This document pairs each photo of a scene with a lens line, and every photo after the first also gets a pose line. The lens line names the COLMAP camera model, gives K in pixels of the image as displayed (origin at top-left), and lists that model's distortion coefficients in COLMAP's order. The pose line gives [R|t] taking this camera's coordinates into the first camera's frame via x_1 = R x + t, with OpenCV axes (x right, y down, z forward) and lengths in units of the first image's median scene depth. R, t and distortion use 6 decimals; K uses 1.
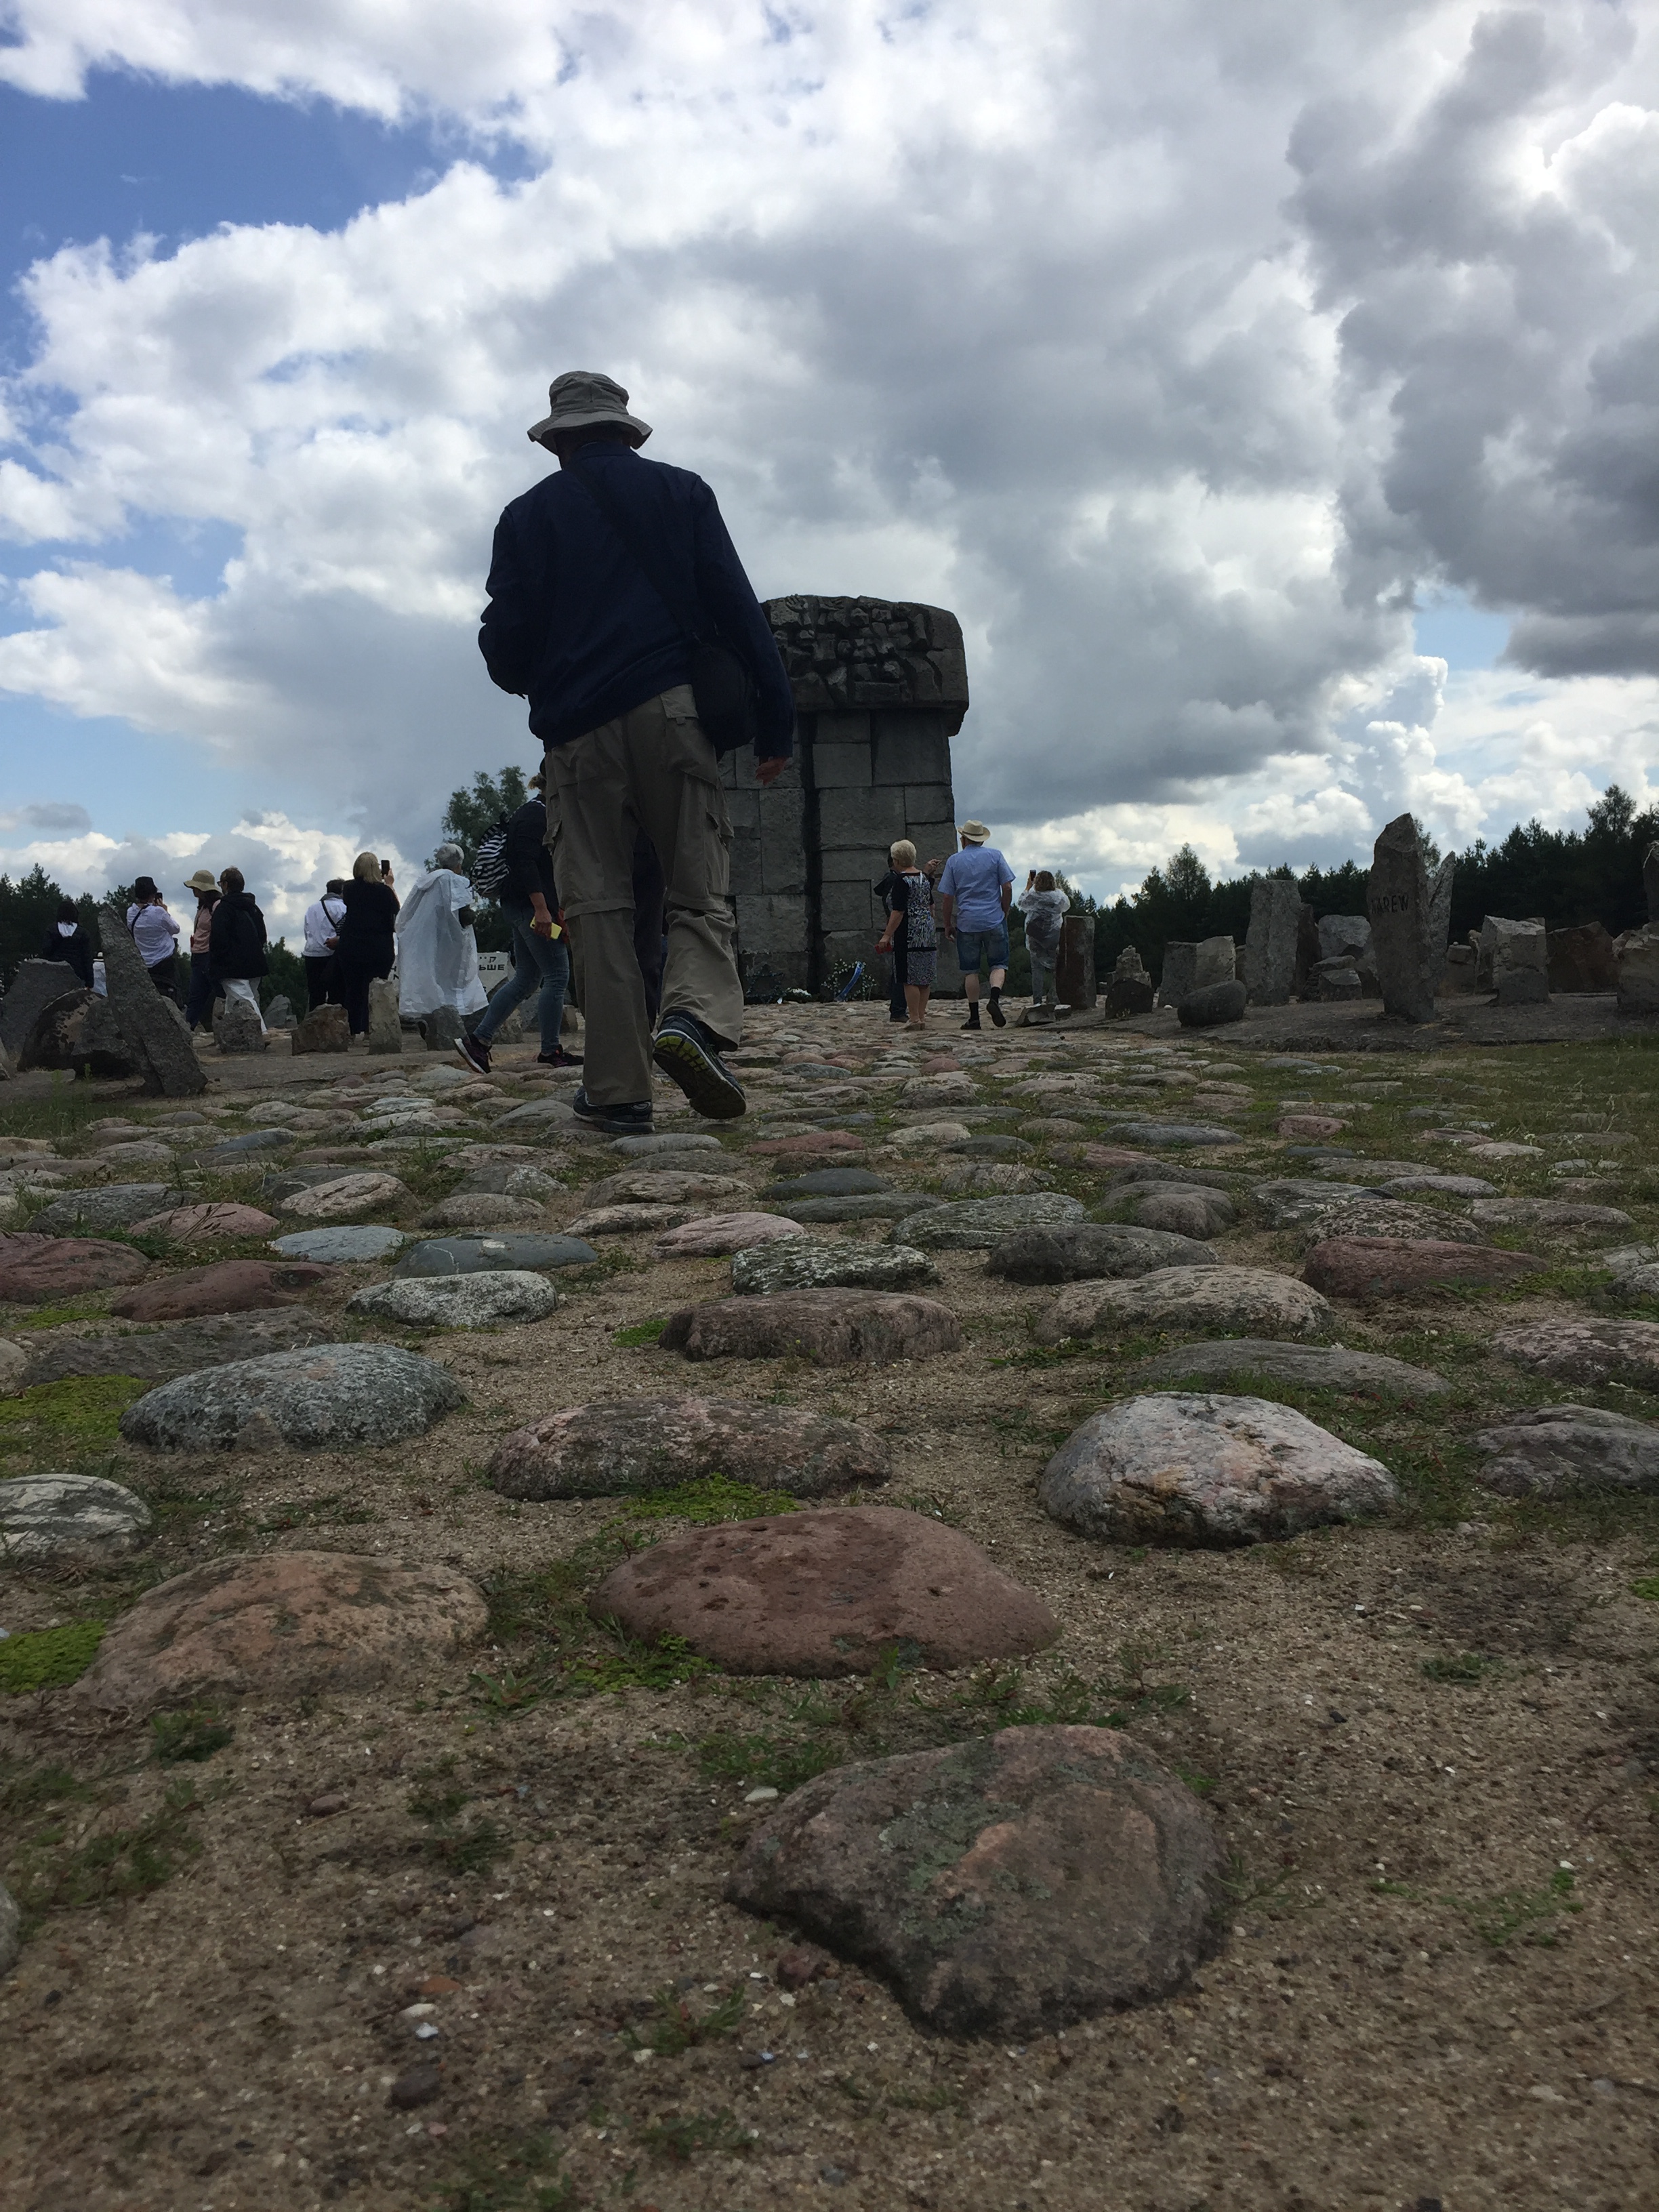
lens RADIAL K [[1844.7, 0, 819.7], [0, 1844.7, 1100.5], [0, 0, 1]] dist [0.055364, -0.063546]
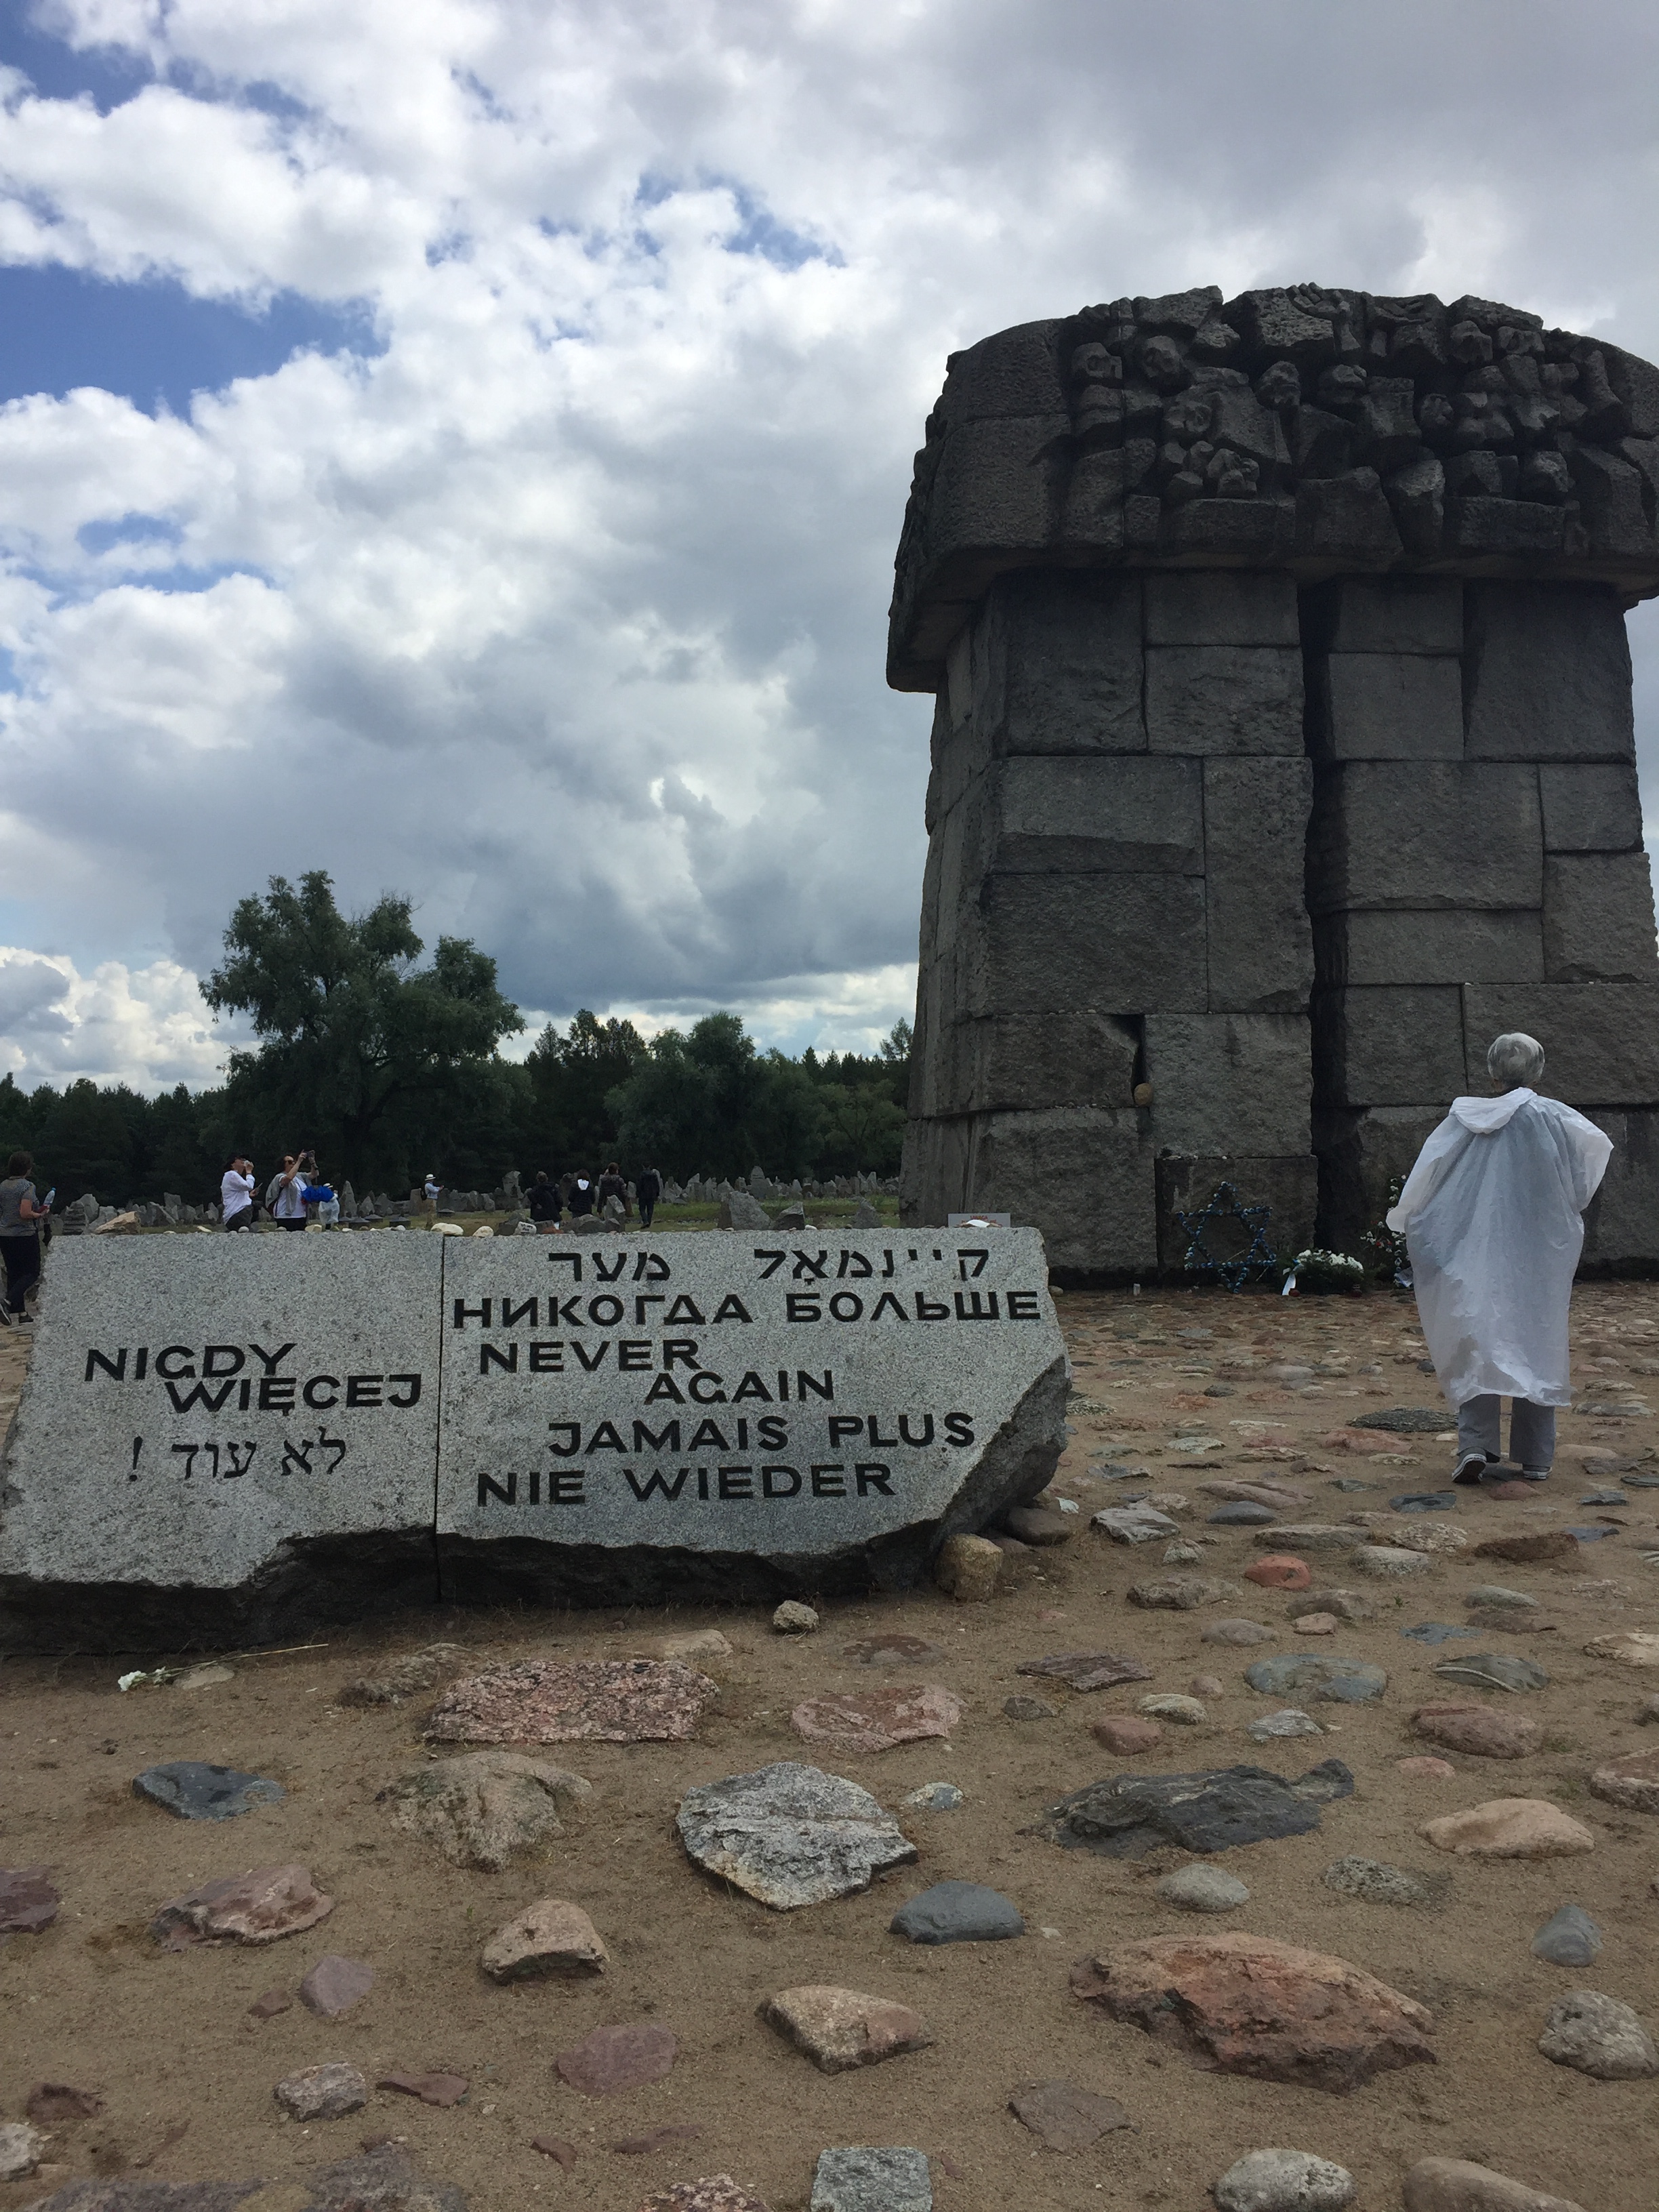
lens RADIAL K [[1844.7, 0, 794.7], [0, 1844.7, 1080.8], [0, 0, 1]] dist [0.055364, -0.063546]
pose [[0.993200, 0.019817, 0.114725, -0.167139], [-0.009408, 0.995846, -0.090570, -0.059368], [-0.116043, 0.088875, 0.989260, 0.613288]]
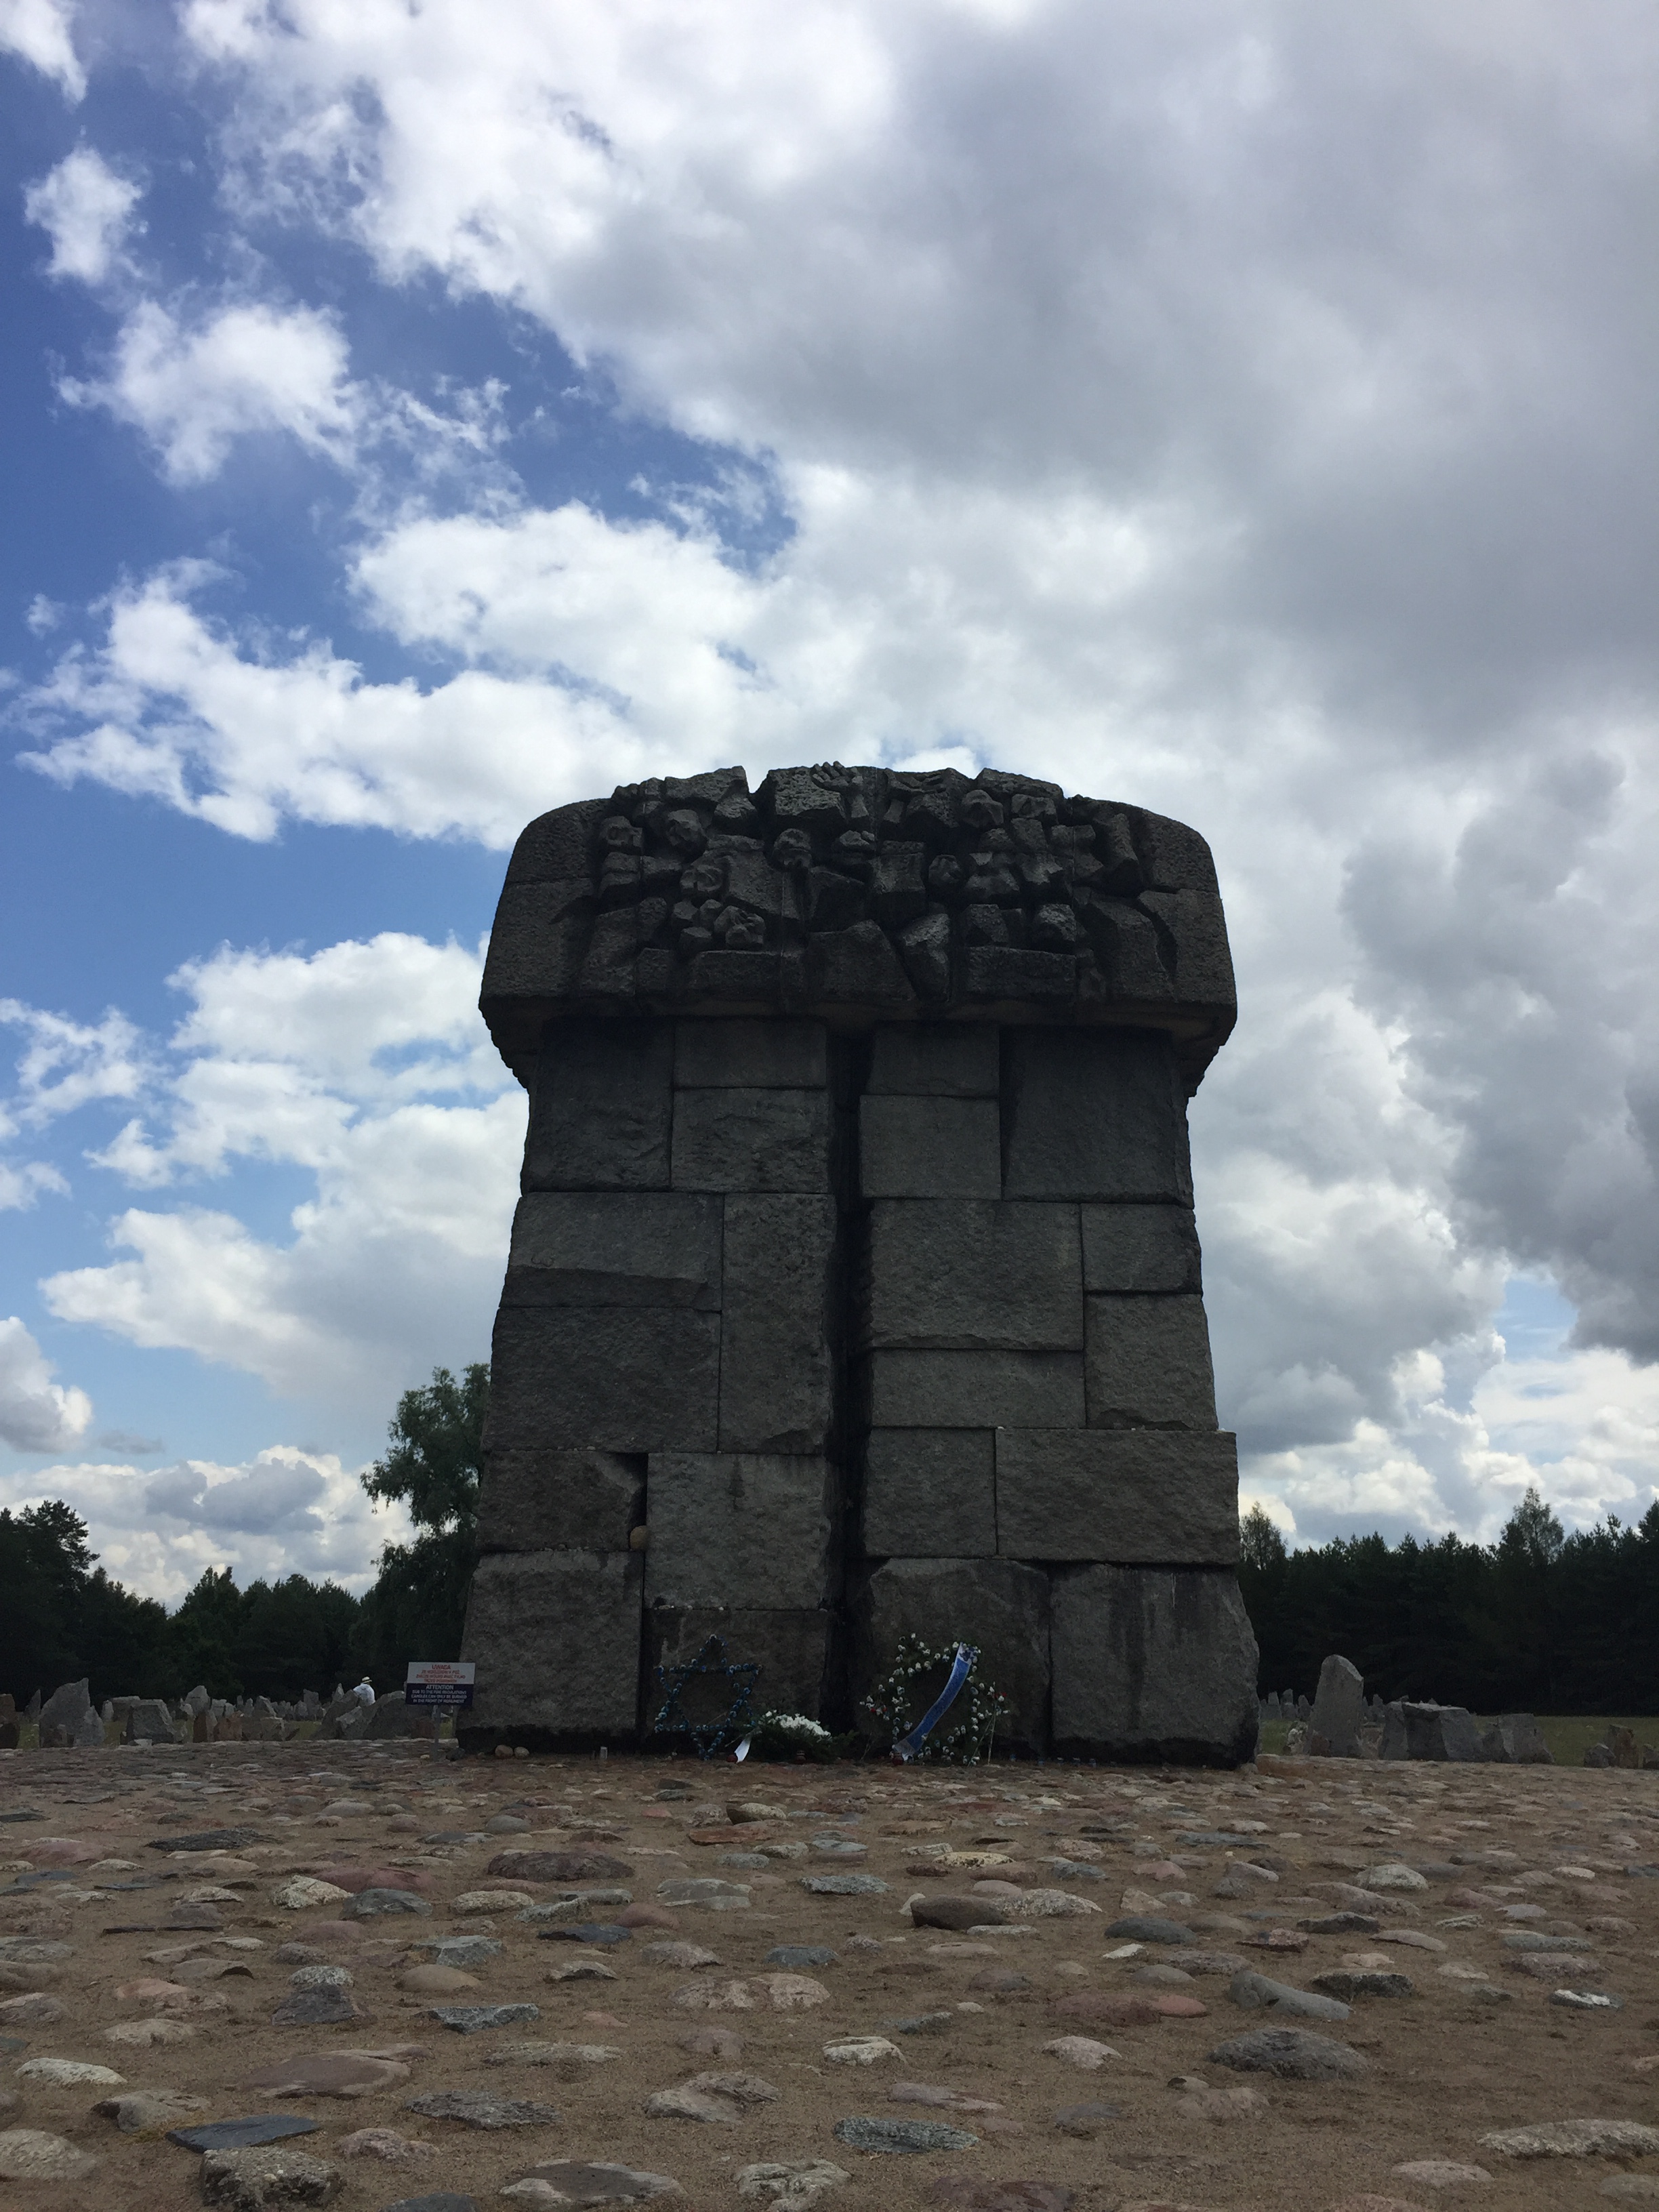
lens RADIAL K [[1844.7, 0, 822.7], [0, 1844.7, 1095.1], [0, 0, 1]] dist [0.055364, -0.063546]
pose [[0.998997, 0.040289, -0.019533, -0.004180], [-0.044551, 0.937885, -0.344074, -0.049106], [0.004457, 0.344599, 0.938740, 0.609008]]
